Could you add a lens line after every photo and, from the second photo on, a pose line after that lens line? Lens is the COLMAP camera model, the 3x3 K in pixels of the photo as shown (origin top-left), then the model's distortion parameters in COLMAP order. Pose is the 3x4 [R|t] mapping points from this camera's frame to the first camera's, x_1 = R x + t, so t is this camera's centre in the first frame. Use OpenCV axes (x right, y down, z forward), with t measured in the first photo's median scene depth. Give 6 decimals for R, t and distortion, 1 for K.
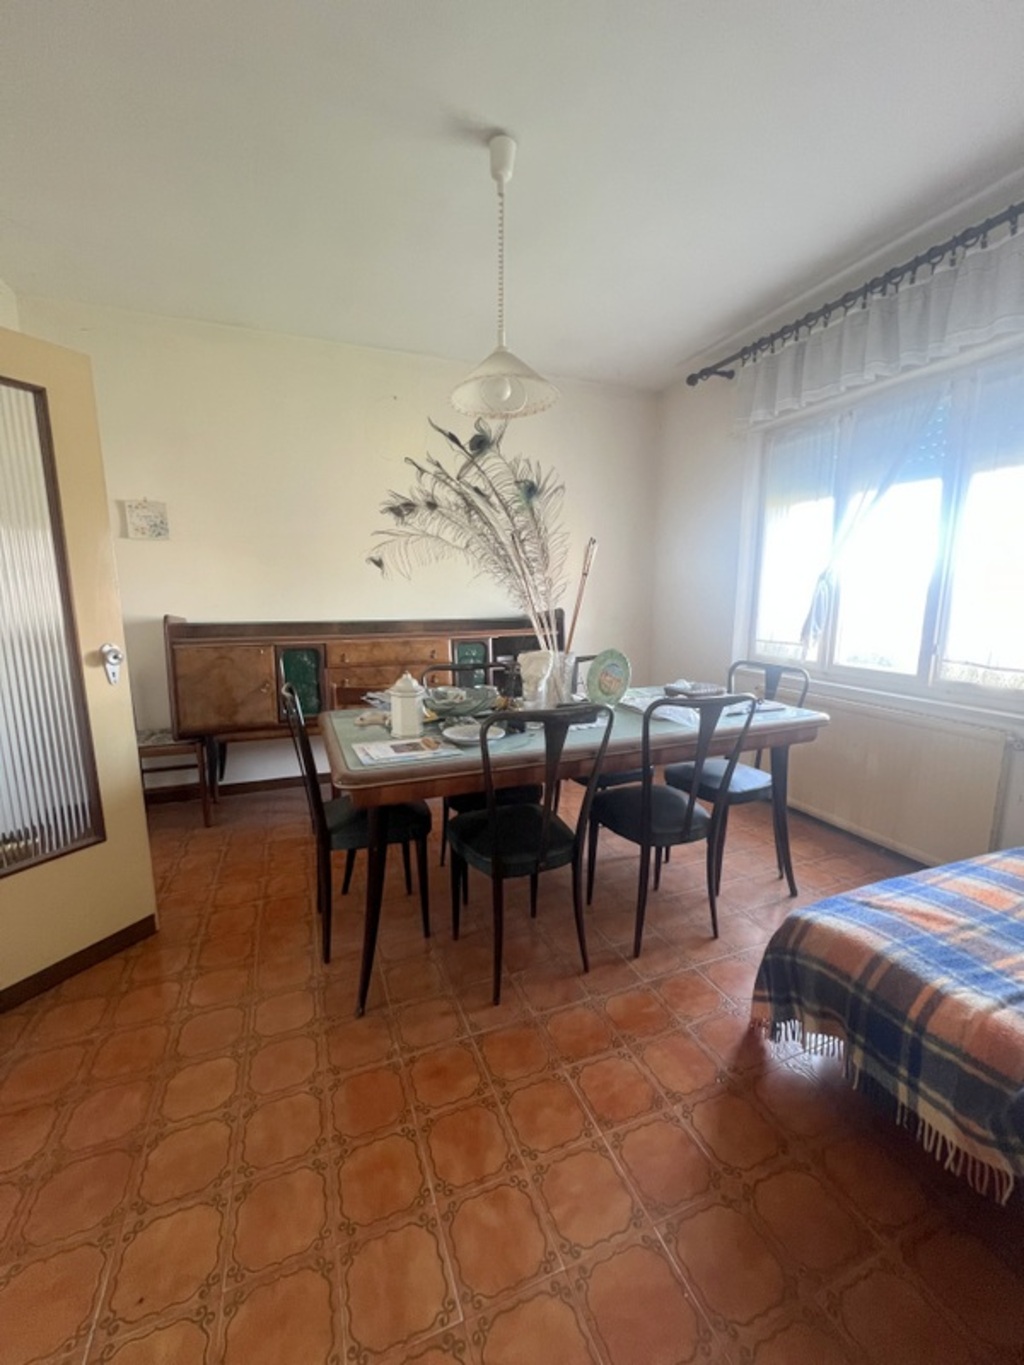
lens RADIAL K [[543.4, 0, 512.0], [0, 543.4, 682.5], [0, 0, 1]] dist [-0.003336, -0.000472]
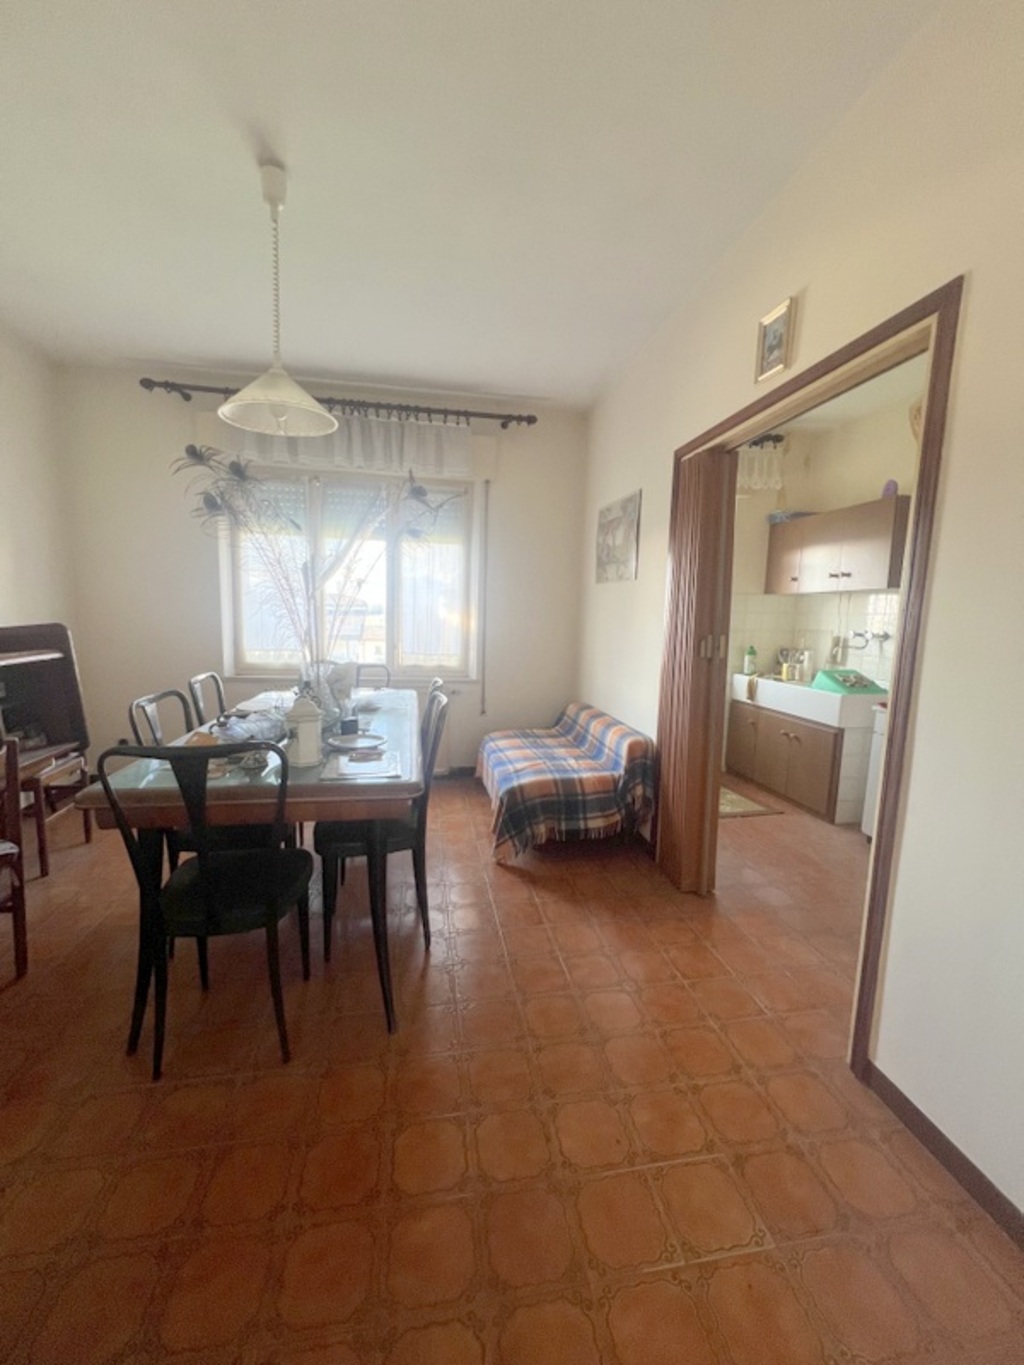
lens RADIAL K [[543.4, 0, 512.0], [0, 543.4, 682.5], [0, 0, 1]] dist [-0.003336, -0.000472]
pose [[0.208750, -0.117313, 0.970907, -1.316616], [0.132621, 0.987004, 0.090744, -0.101920], [-0.968935, 0.109820, 0.221596, 0.567237]]
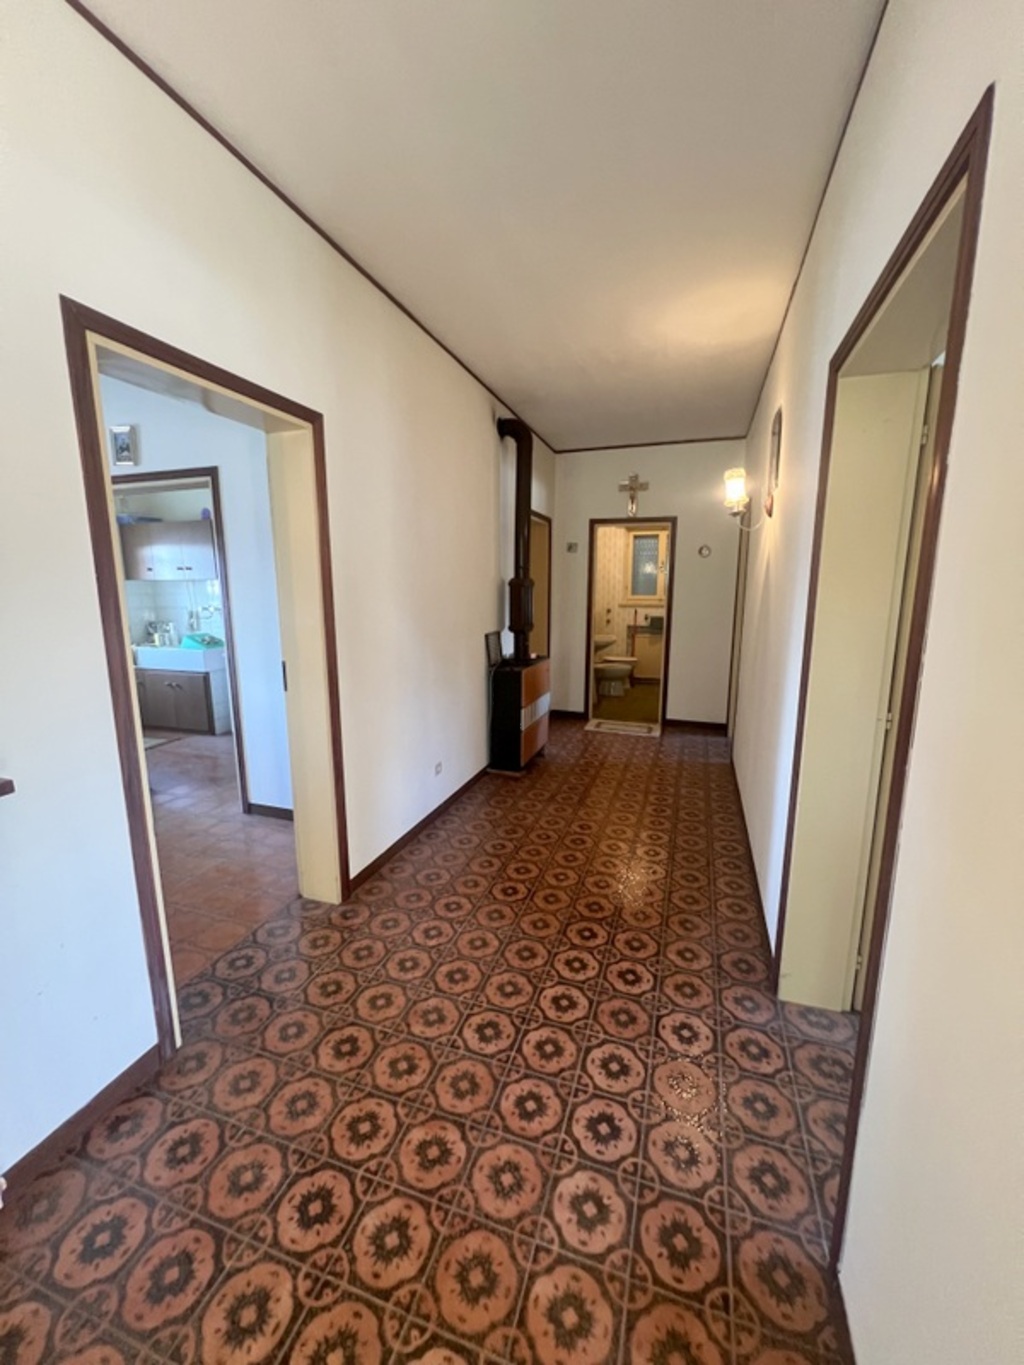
lens RADIAL K [[543.4, 0, 512.0], [0, 543.4, 682.5], [0, 0, 1]] dist [-0.003336, -0.000472]
pose [[-0.763265, -0.108355, 0.636935, -2.555665], [0.109770, 0.949755, 0.293114, -0.262161], [-0.636692, 0.293640, -0.713021, 1.009880]]
